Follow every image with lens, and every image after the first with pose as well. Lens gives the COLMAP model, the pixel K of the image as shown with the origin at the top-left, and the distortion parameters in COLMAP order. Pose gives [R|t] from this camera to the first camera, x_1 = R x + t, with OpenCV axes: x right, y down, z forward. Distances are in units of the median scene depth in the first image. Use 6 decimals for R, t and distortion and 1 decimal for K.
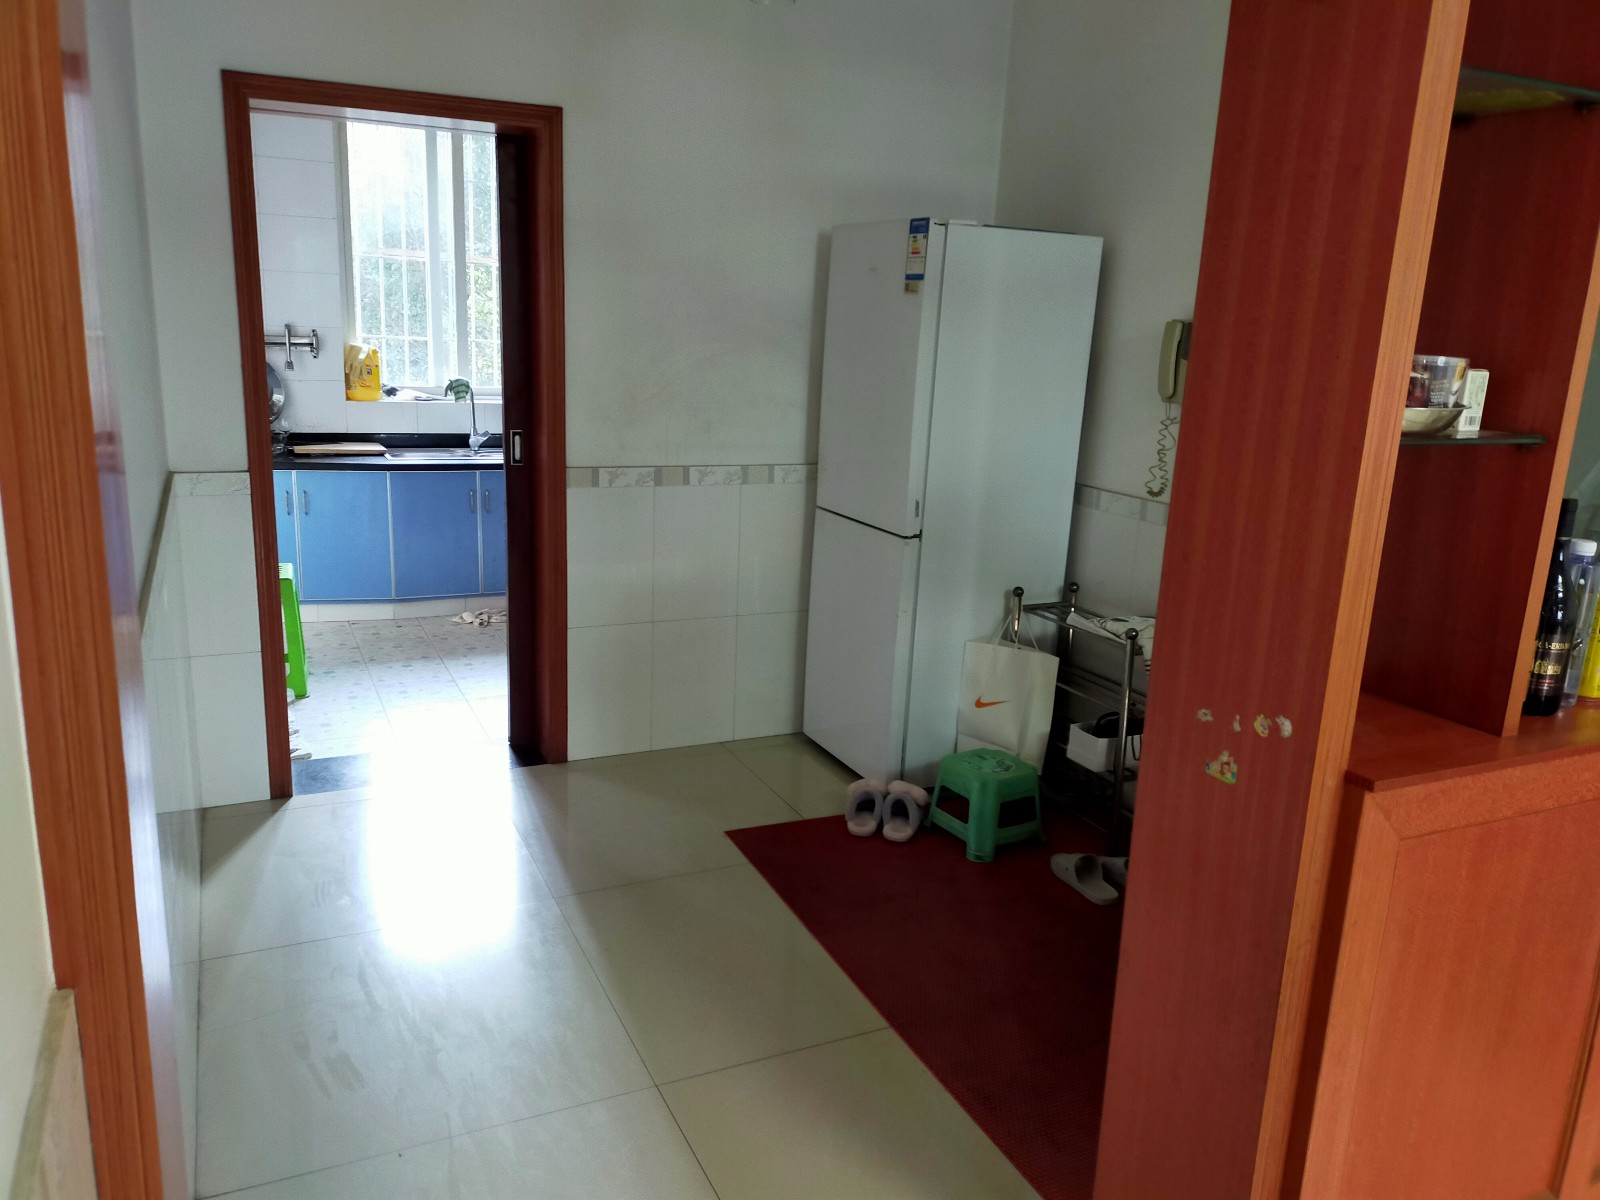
lens RADIAL K [[1206.7, 0, 808.6], [0, 1206.7, 605.2], [0, 0, 1]] dist [0.012113, -0.006413]
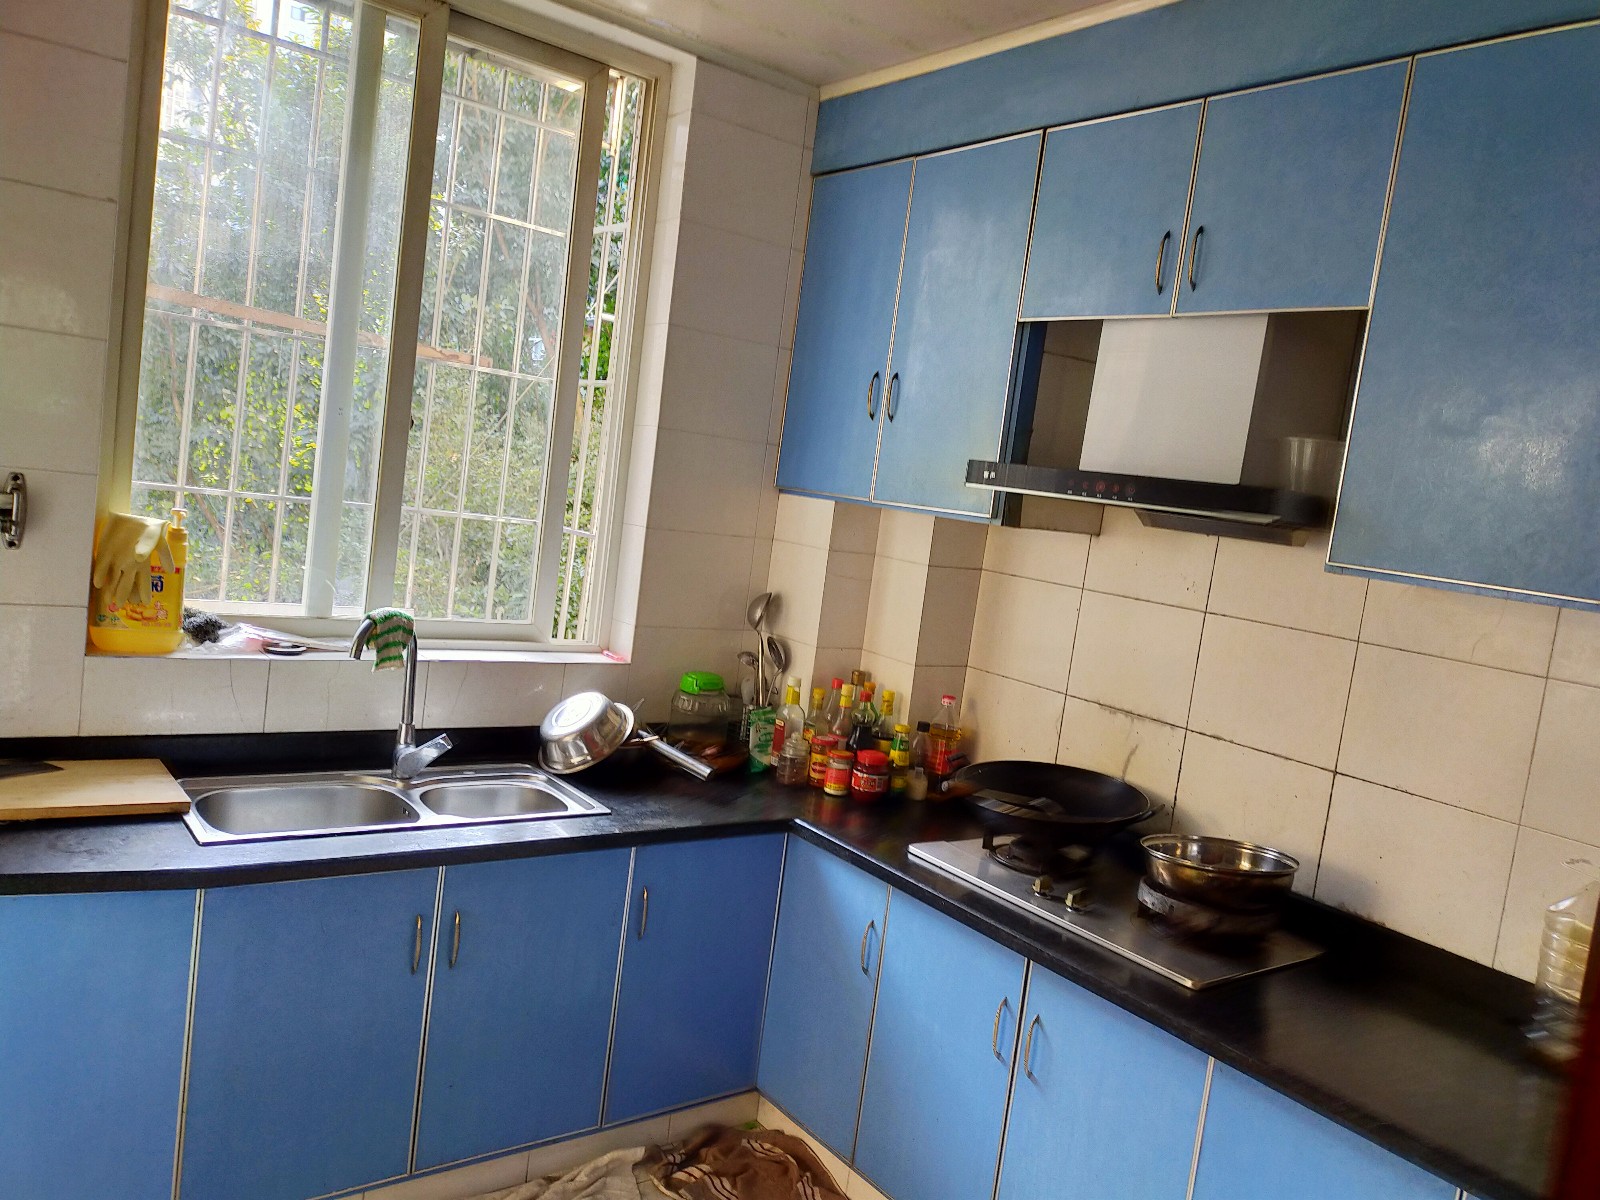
lens RADIAL K [[1206.7, 0, 795.1], [0, 1206.7, 588.4], [0, 0, 1]] dist [0.012113, -0.006413]
pose [[0.978664, 0.059925, 0.196535, -0.236377], [-0.031420, 0.988922, -0.145075, -0.140683], [-0.203051, 0.135804, 0.969705, 0.572180]]
